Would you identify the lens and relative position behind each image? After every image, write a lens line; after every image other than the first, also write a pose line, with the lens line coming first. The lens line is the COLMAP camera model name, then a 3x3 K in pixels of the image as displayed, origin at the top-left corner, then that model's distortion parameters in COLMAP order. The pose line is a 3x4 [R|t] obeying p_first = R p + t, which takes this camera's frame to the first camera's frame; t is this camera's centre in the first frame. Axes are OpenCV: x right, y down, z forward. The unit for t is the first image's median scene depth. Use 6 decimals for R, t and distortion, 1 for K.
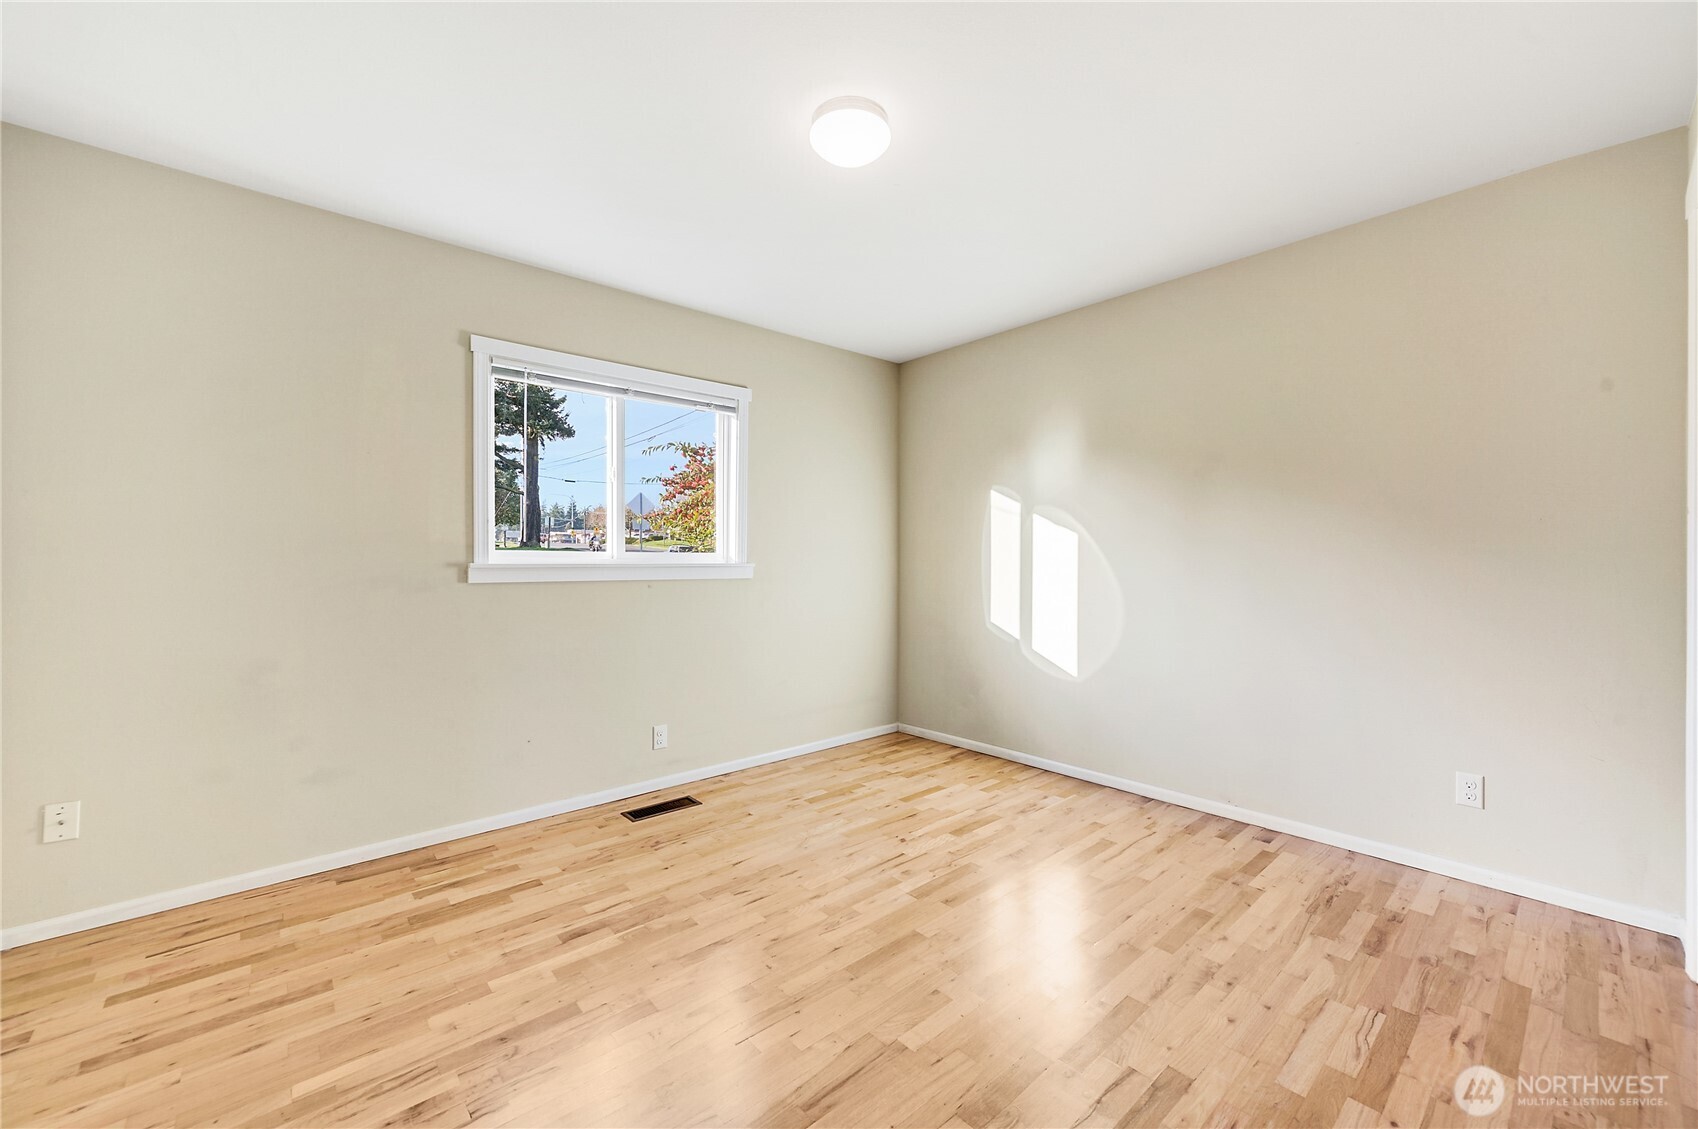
lens RADIAL K [[678.8, 0, 851.3], [0, 678.8, 563.9], [0, 0, 1]] dist [-0.001464, -0.000109]
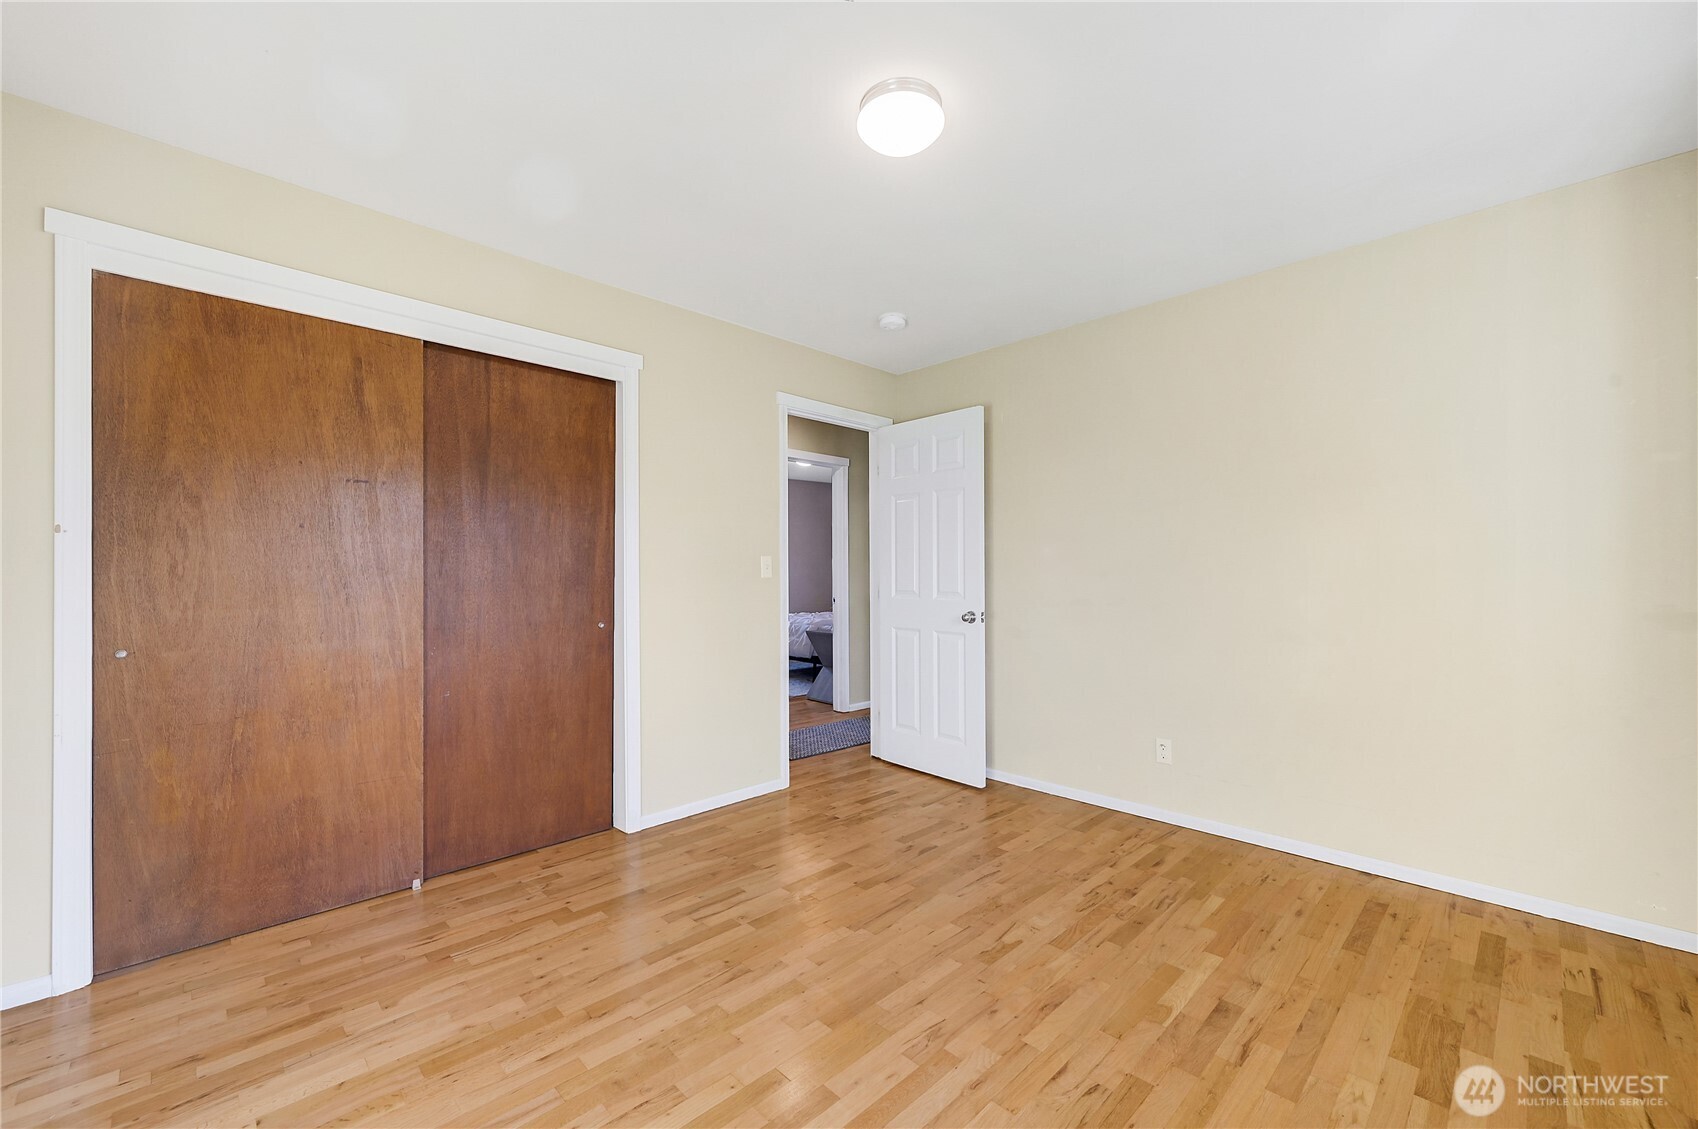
lens RADIAL K [[678.8, 0, 851.3], [0, 678.8, 563.9], [0, 0, 1]] dist [-0.001464, -0.000109]
pose [[-0.997991, 0.000004, -0.063358, 0.133143], [0.000275, 0.999991, -0.004262, -0.021450], [0.063357, -0.004271, -0.997982, 1.974108]]
